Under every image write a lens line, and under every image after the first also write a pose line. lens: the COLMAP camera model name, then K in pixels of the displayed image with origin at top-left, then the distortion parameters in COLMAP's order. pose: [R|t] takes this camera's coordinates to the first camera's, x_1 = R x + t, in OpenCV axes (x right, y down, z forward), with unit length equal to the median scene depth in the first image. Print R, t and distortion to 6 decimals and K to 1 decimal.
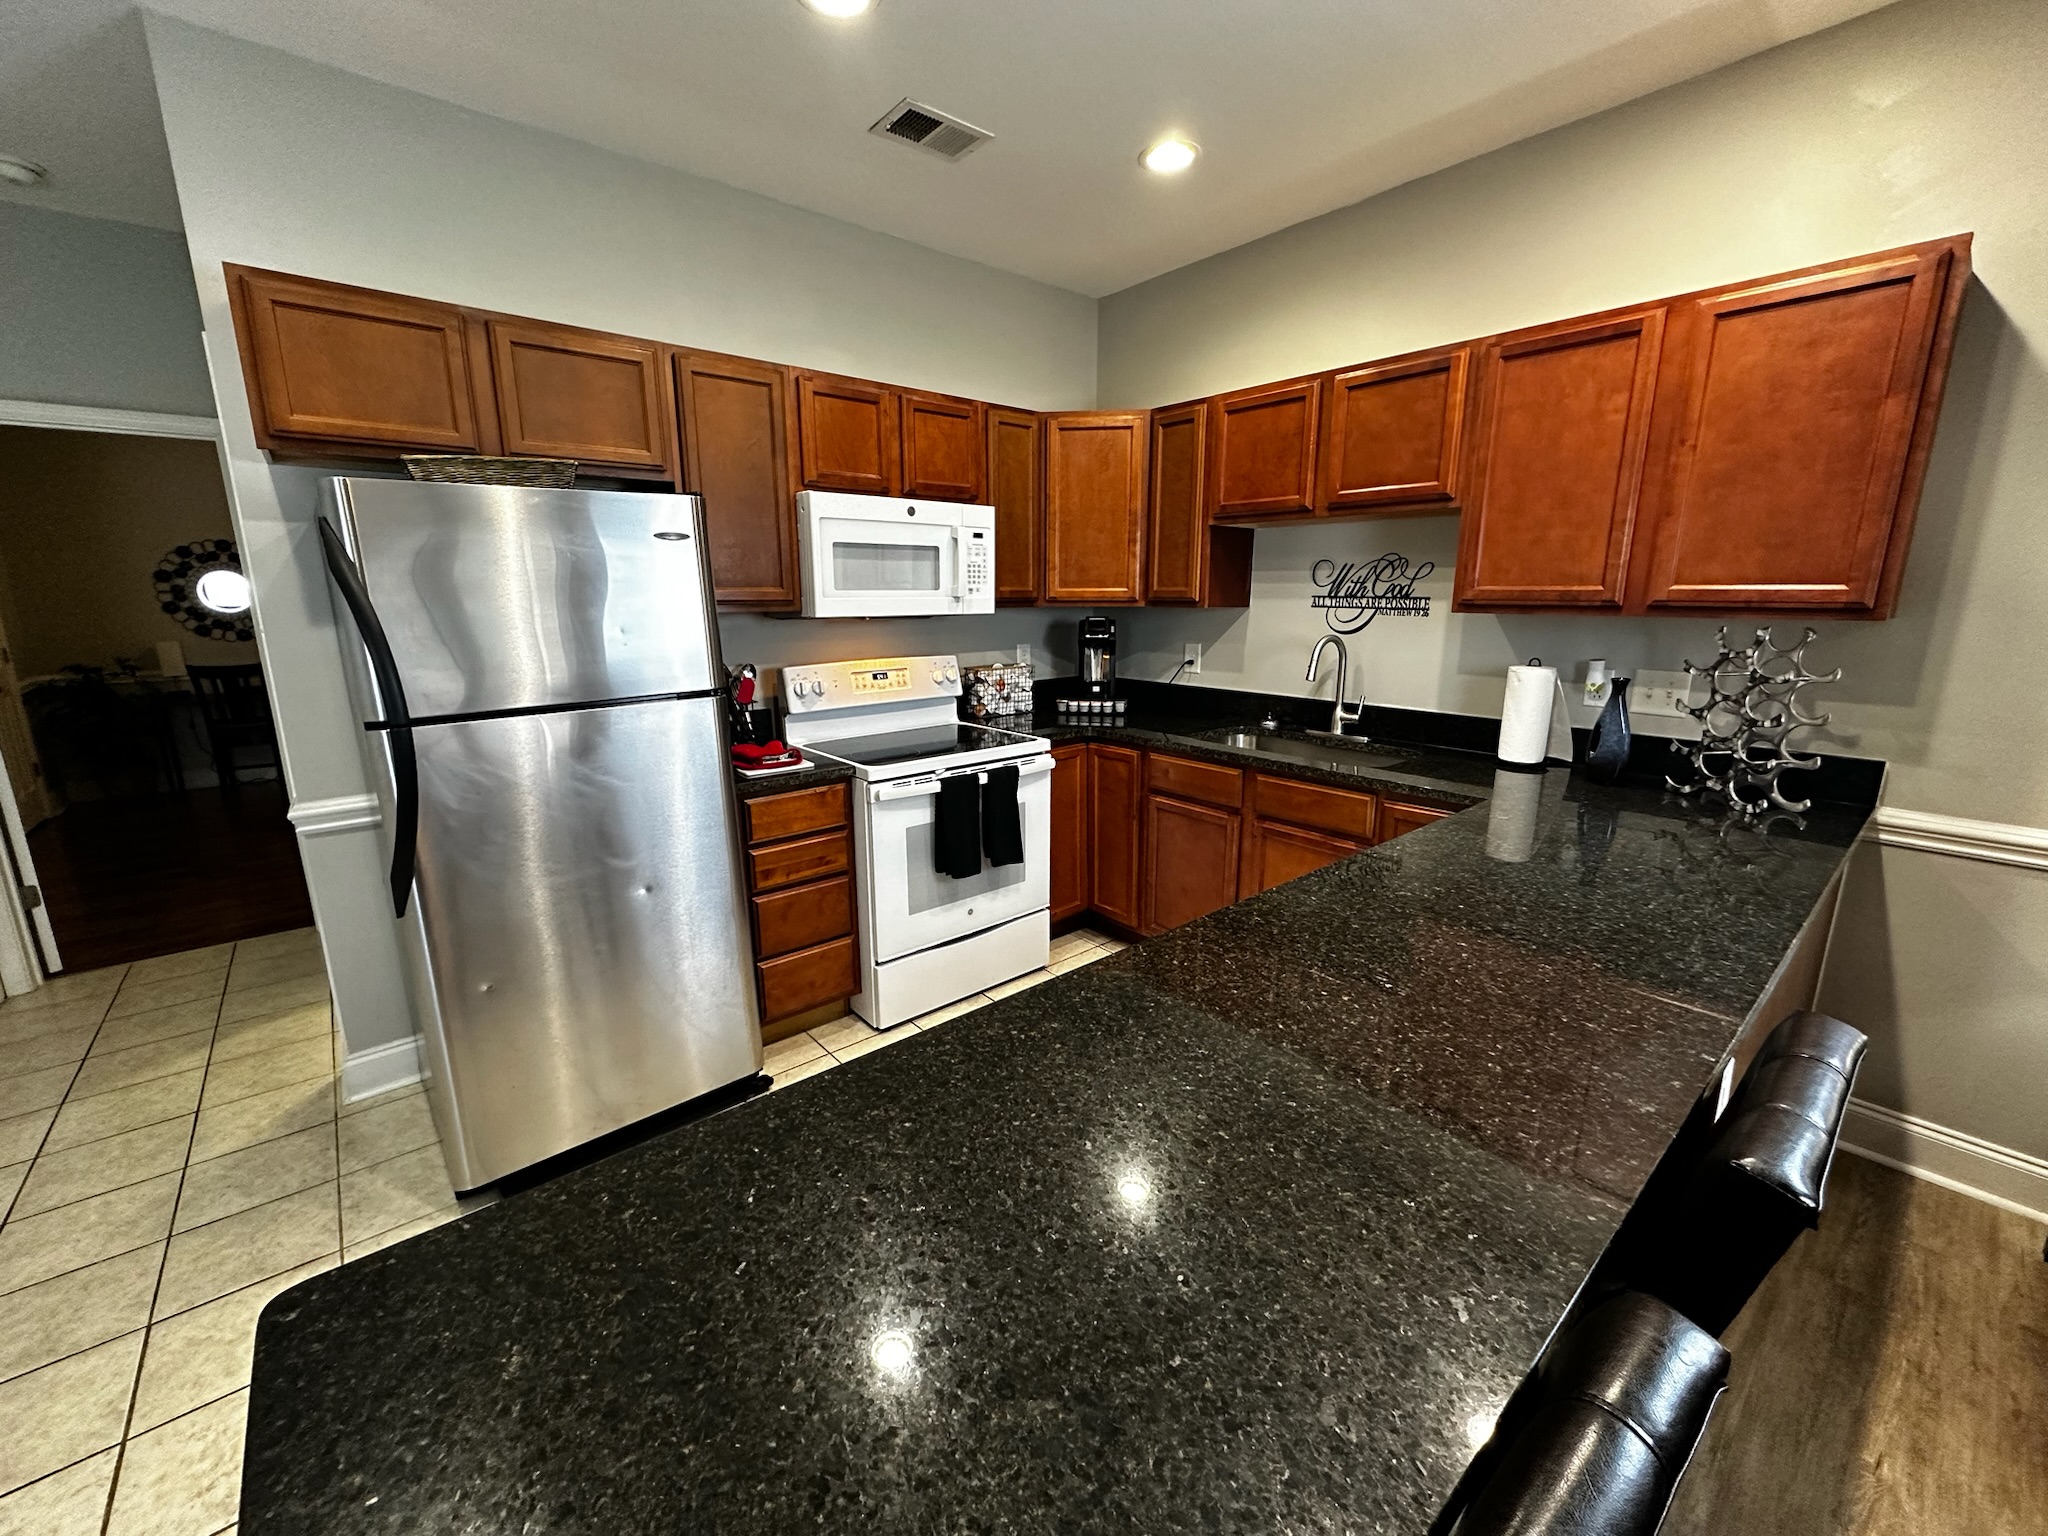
lens RADIAL K [[812.0, 0, 1022.0], [0, 812.0, 765.0], [0, 0, 1]] dist [-0.003831, 0.000398]
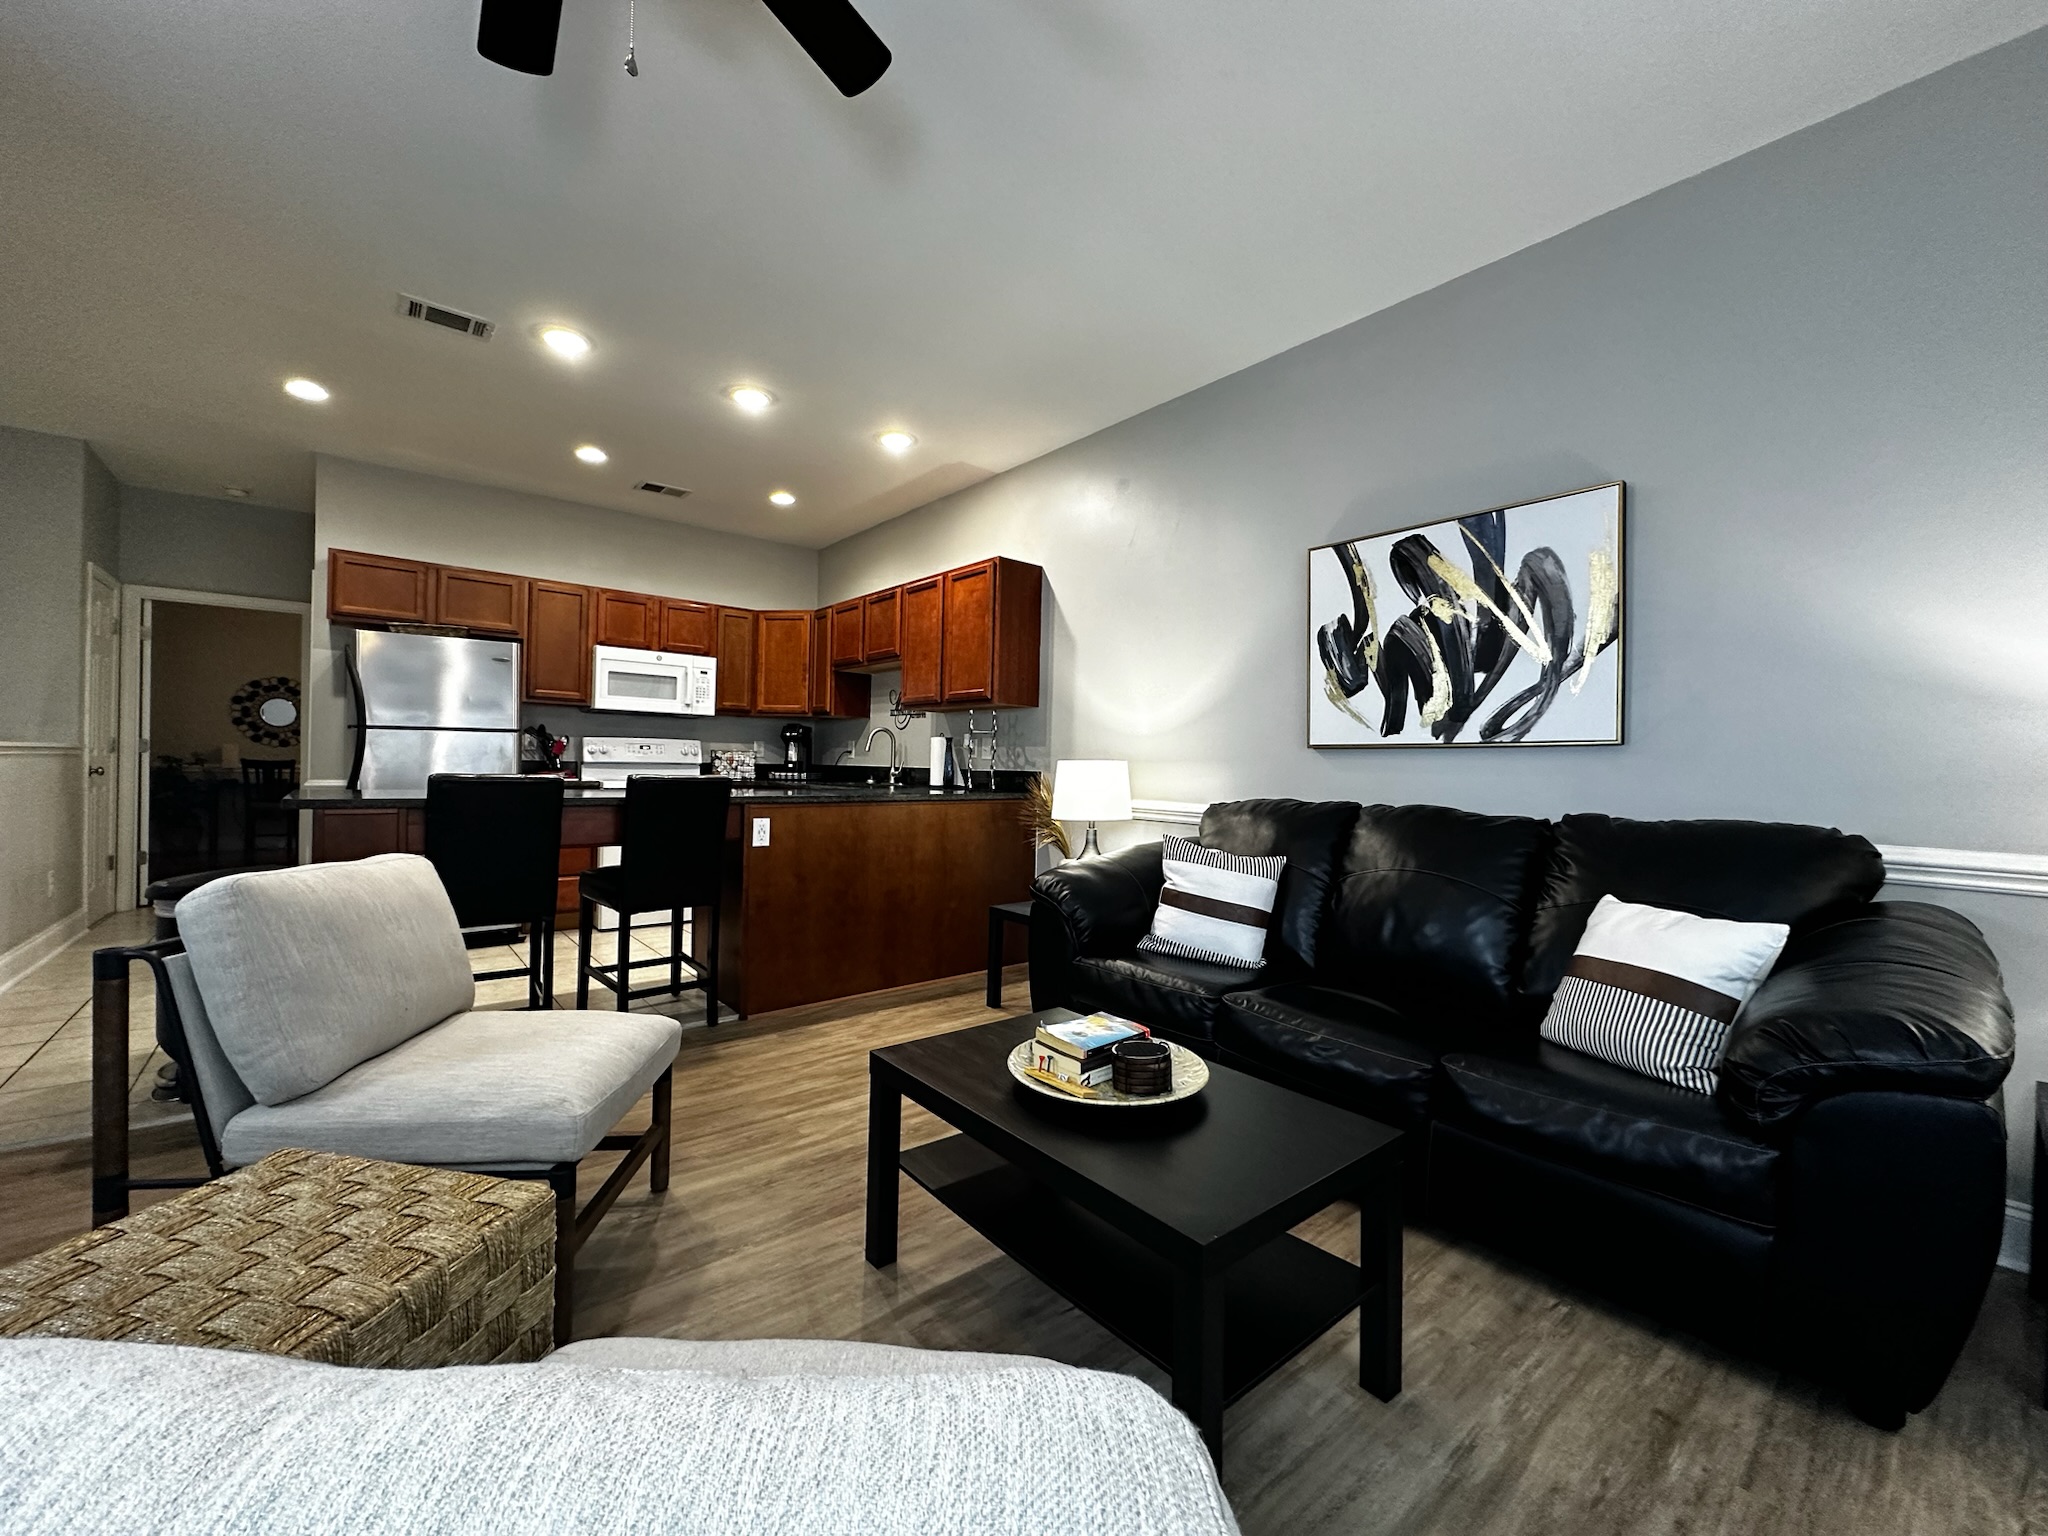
lens RADIAL K [[812.0, 0, 1024.4], [0, 812.0, 770.1], [0, 0, 1]] dist [-0.003831, 0.000398]
pose [[0.999655, 0.025519, -0.006216, 0.686615], [-0.026254, 0.977731, -0.208212, 0.295510], [0.000764, 0.208303, 0.978064, -0.748355]]
